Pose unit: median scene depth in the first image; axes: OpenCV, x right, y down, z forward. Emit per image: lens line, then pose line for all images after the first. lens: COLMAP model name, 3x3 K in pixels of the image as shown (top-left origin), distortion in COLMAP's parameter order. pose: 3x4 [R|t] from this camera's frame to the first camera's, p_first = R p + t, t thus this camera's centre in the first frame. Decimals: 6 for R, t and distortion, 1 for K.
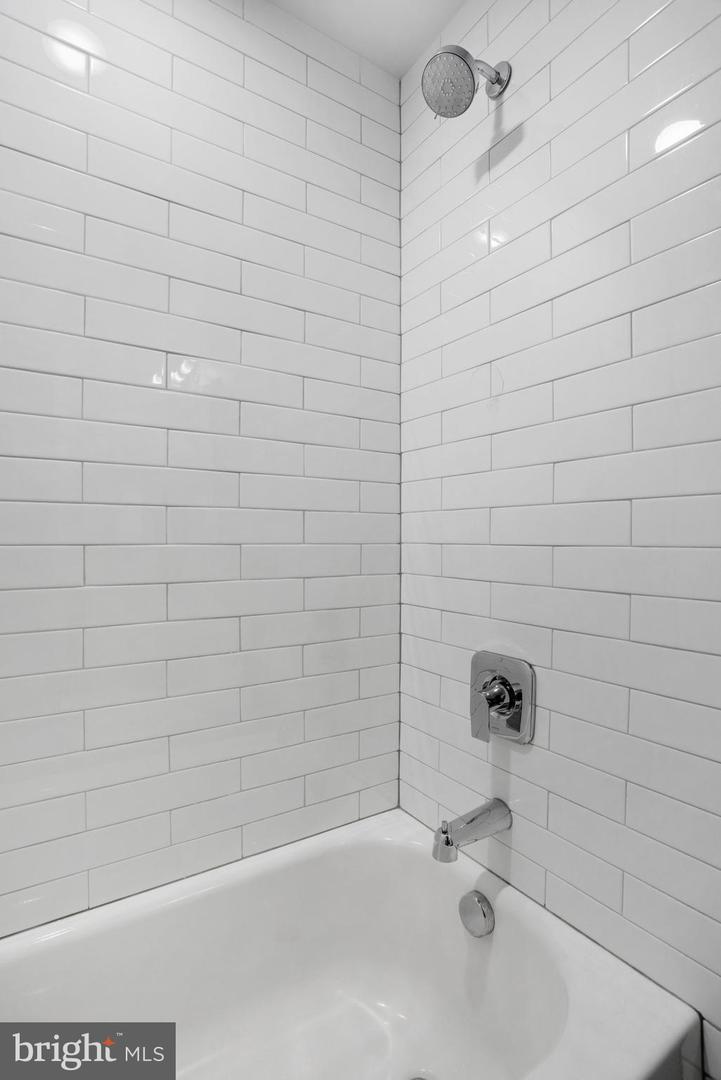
lens RADIAL K [[539.9, 0, 357.5], [0, 539.9, 539.1], [0, 0, 1]] dist [-0.064205, 0.021710]
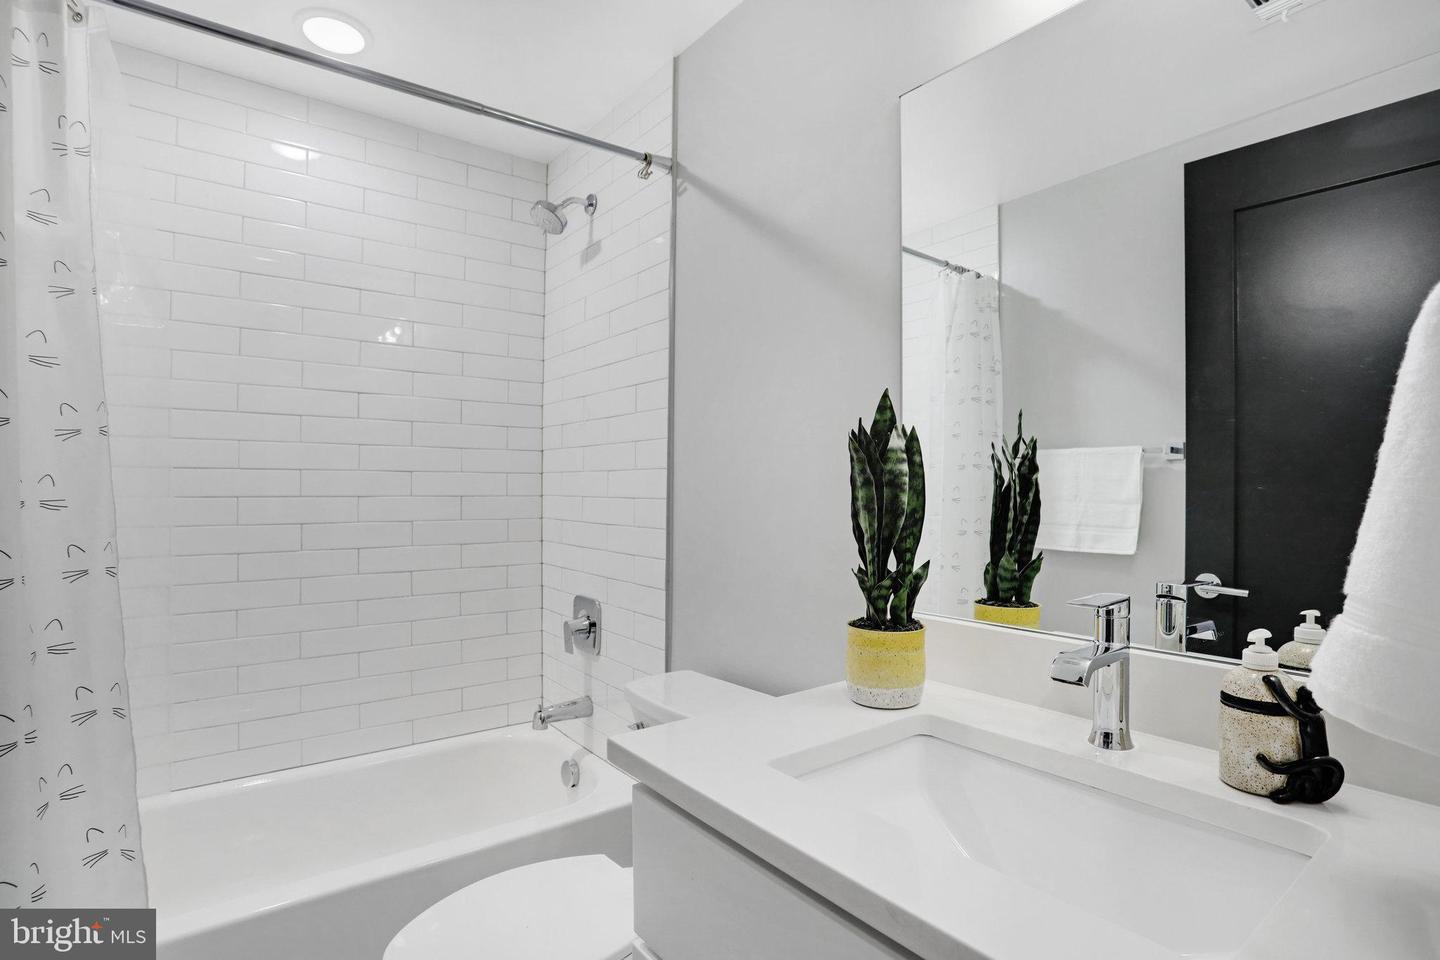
lens RADIAL K [[719.8, 0, 718.8], [0, 719.8, 480.0], [0, 0, 1]] dist [-0.064205, 0.021710]
pose [[0.998220, 0.007419, 0.059174, 0.508263], [-0.007033, 0.999953, -0.006723, -0.096019], [-0.059221, 0.006295, 0.998225, -0.993106]]
